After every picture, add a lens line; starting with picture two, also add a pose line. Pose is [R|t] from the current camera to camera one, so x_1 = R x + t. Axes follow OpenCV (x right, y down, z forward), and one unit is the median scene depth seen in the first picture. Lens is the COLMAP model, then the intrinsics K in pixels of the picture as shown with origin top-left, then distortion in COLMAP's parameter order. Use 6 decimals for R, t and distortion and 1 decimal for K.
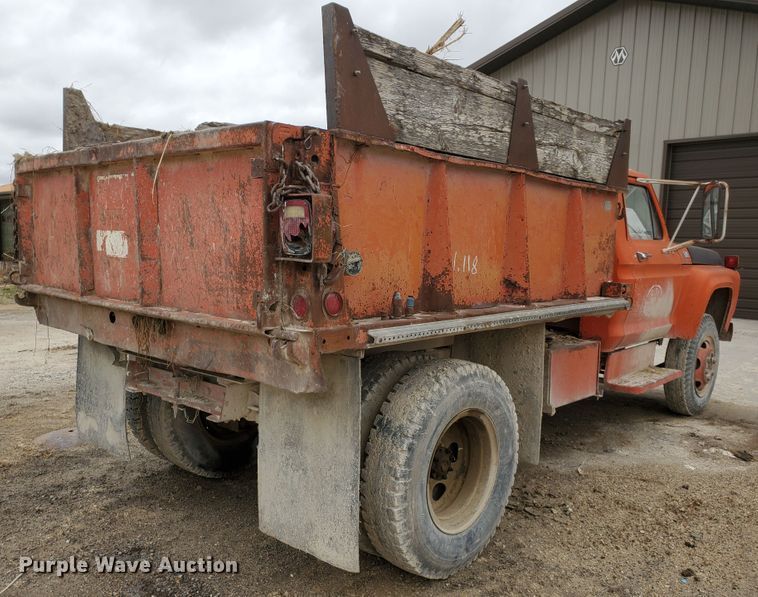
lens RADIAL K [[653.2, 0, 382.4], [0, 653.2, 330.1], [0, 0, 1]] dist [0.048251, -0.012982]
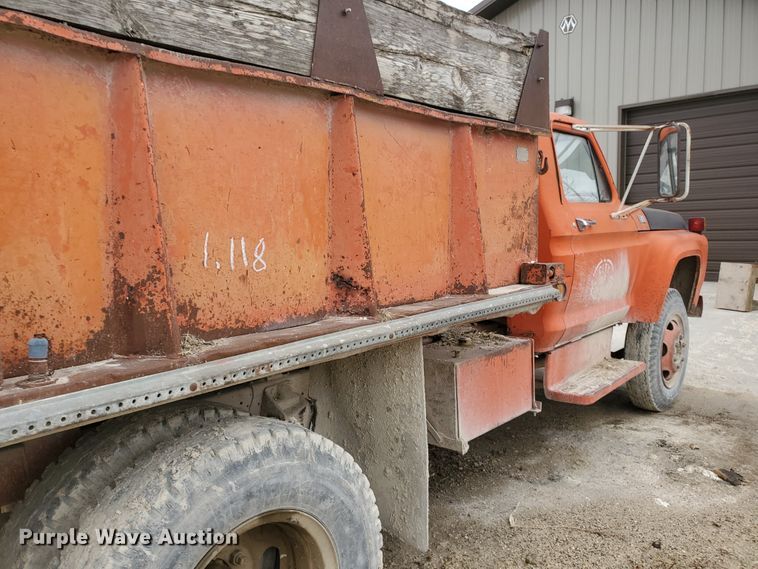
lens RADIAL K [[591.6, 0, 375.8], [0, 591.6, 294.9], [0, 0, 1]] dist [0.030534, -0.001864]
pose [[0.998617, -0.052327, -0.005188, 0.163187], [0.052264, 0.998566, -0.011557, -0.036529], [0.005785, 0.011270, 0.999920, 0.329103]]
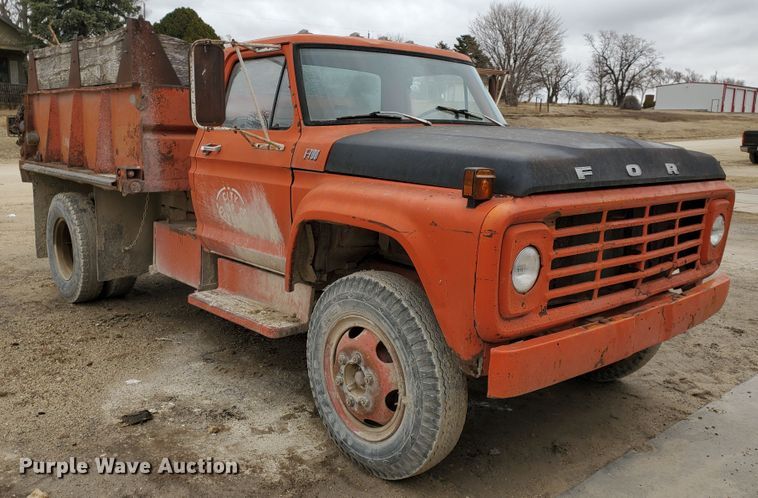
lens RADIAL K [[671.8, 0, 379.0], [0, 671.8, 249.0], [0, 0, 1]] dist [0.118846, -0.316015]
pose [[-0.128005, 0.143739, -0.981302, 1.334188], [-0.158552, 0.973750, 0.163315, -0.176195], [0.979018, 0.176493, -0.101855, 1.424550]]
